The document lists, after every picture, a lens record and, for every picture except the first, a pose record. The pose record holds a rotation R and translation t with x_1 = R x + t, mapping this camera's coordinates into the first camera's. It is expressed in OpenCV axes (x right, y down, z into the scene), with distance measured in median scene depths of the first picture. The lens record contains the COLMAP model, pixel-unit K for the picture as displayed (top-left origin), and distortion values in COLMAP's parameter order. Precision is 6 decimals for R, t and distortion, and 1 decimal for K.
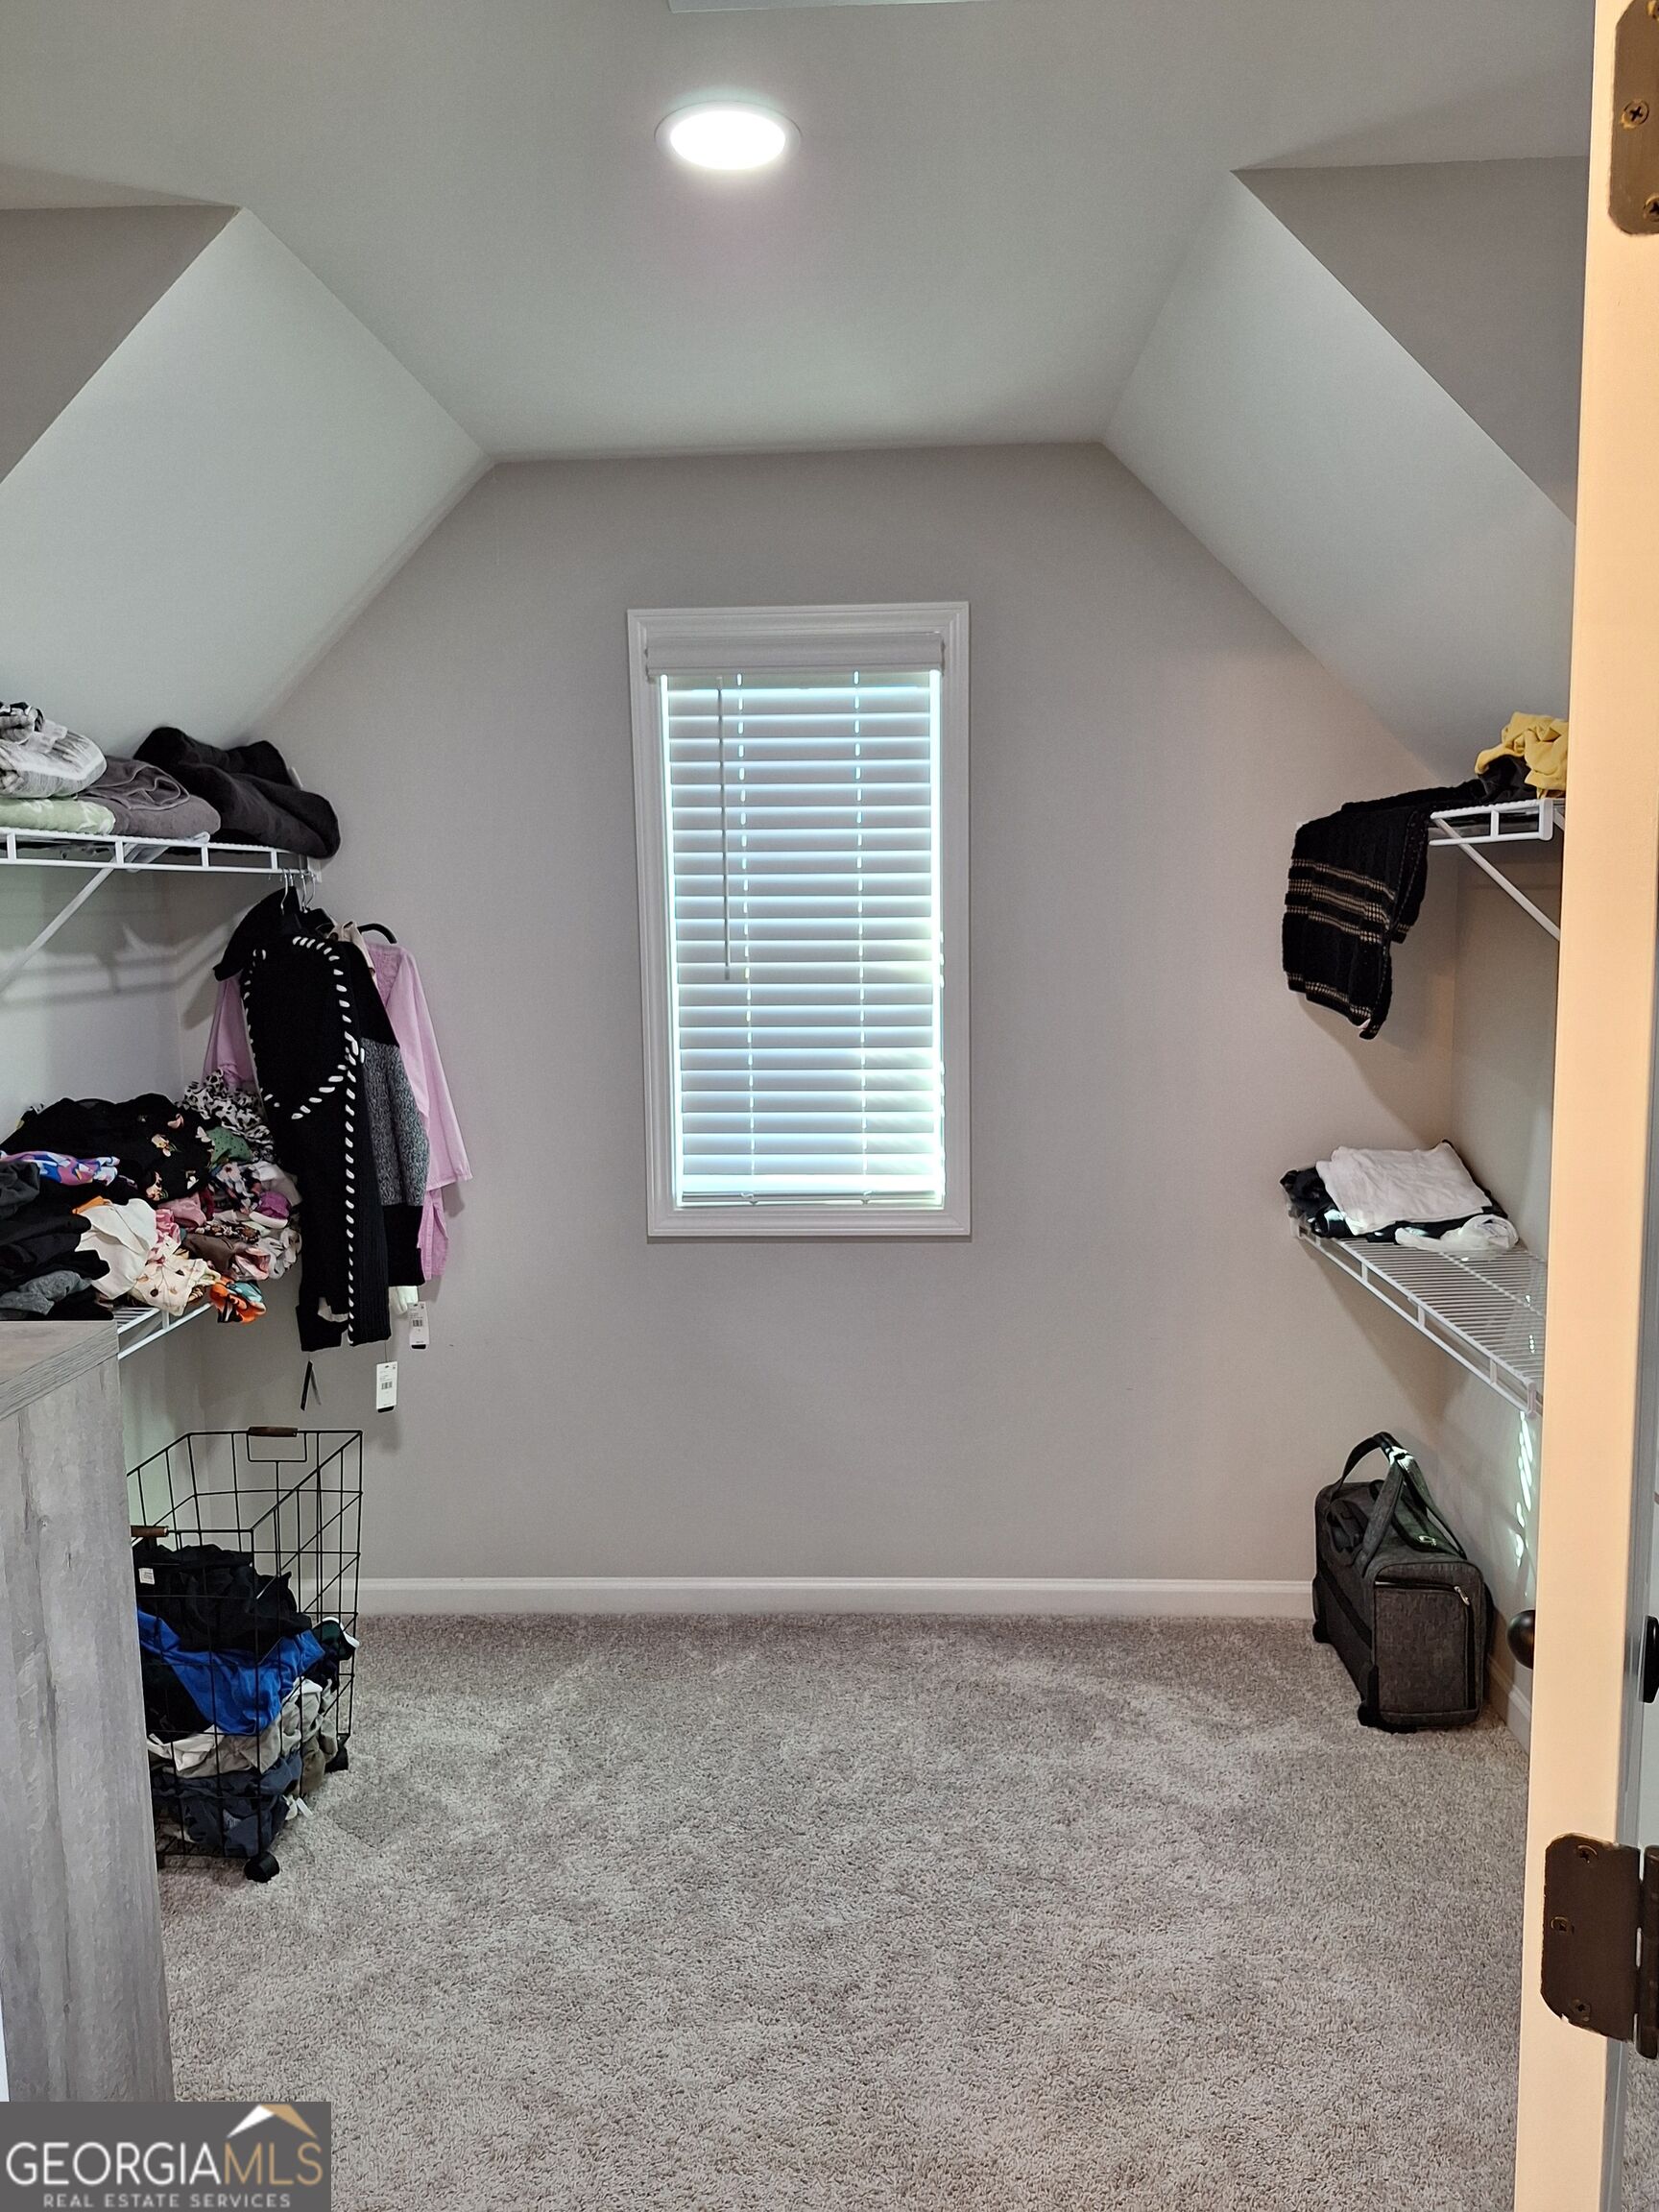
lens RADIAL K [[1552.9, 0, 828.2], [0, 1552.9, 1108.3], [0, 0, 1]] dist [0.051982, -0.035219]
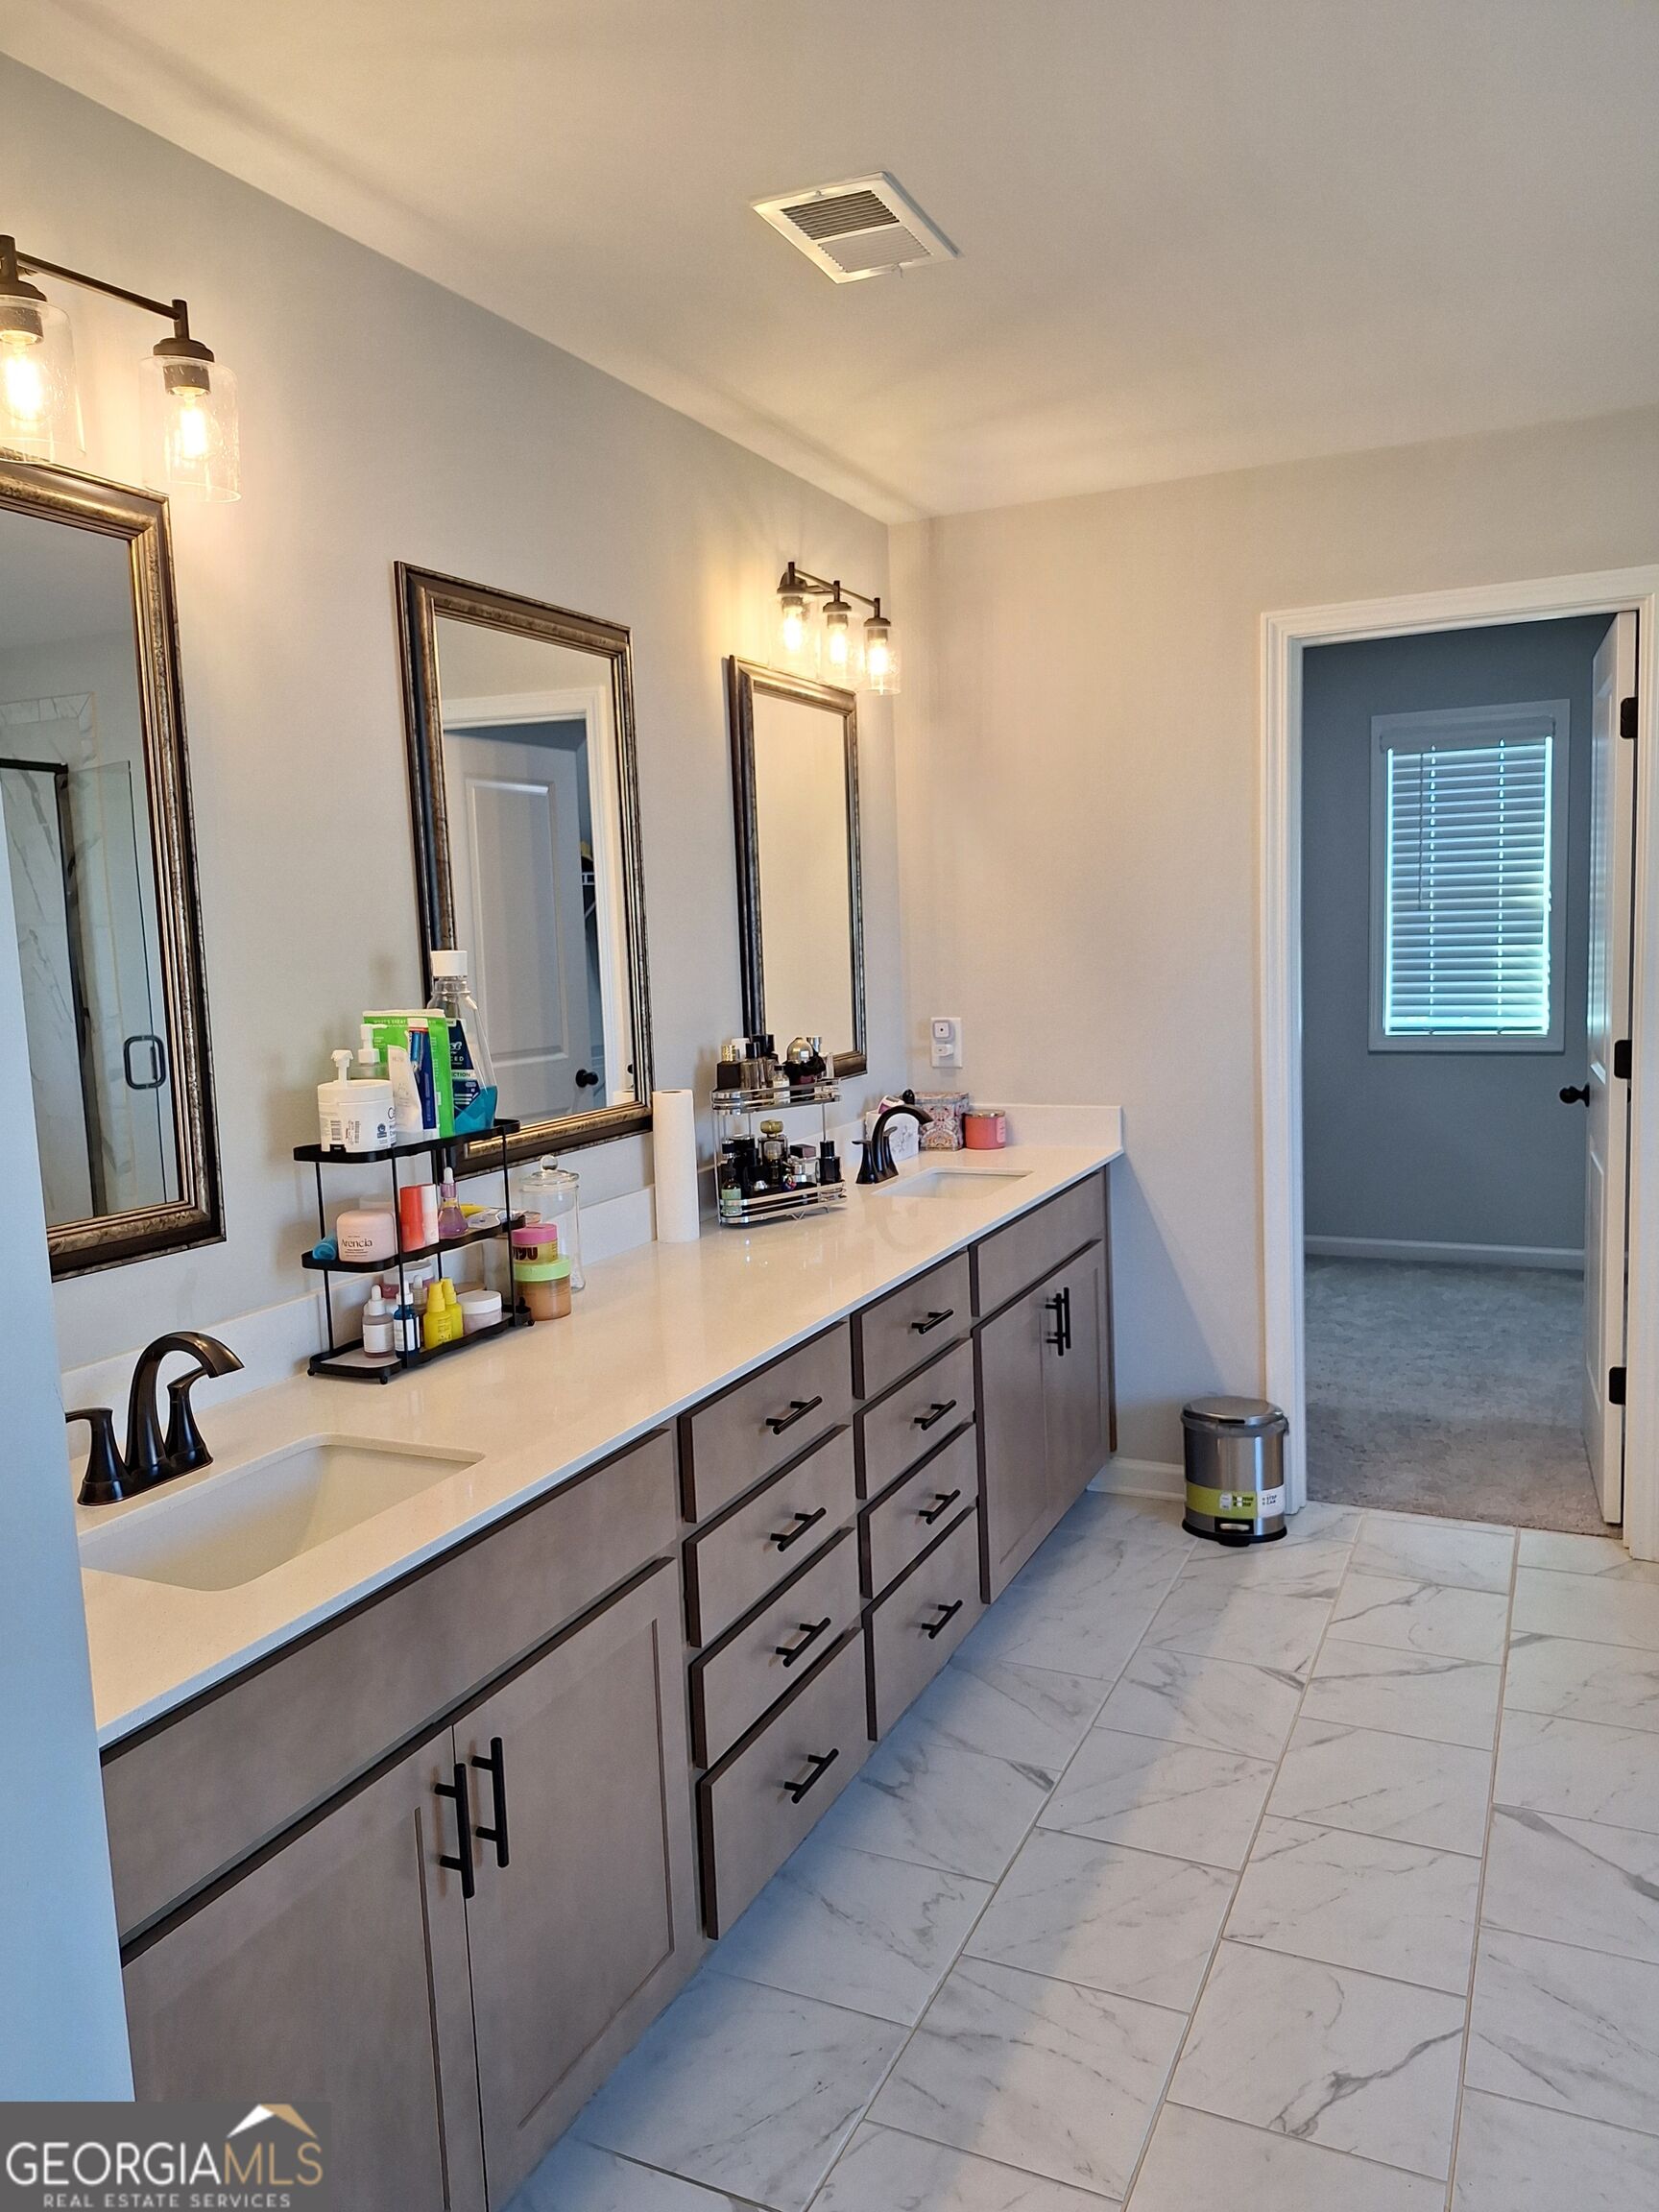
lens RADIAL K [[1552.9, 0, 827.5], [0, 1552.9, 1101.8], [0, 0, 1]] dist [0.051982, -0.035219]
pose [[0.919497, 0.025363, -0.392278, 0.021897], [-0.017991, 0.999586, 0.022457, 0.116217], [0.392685, -0.013592, 0.919573, -0.982967]]
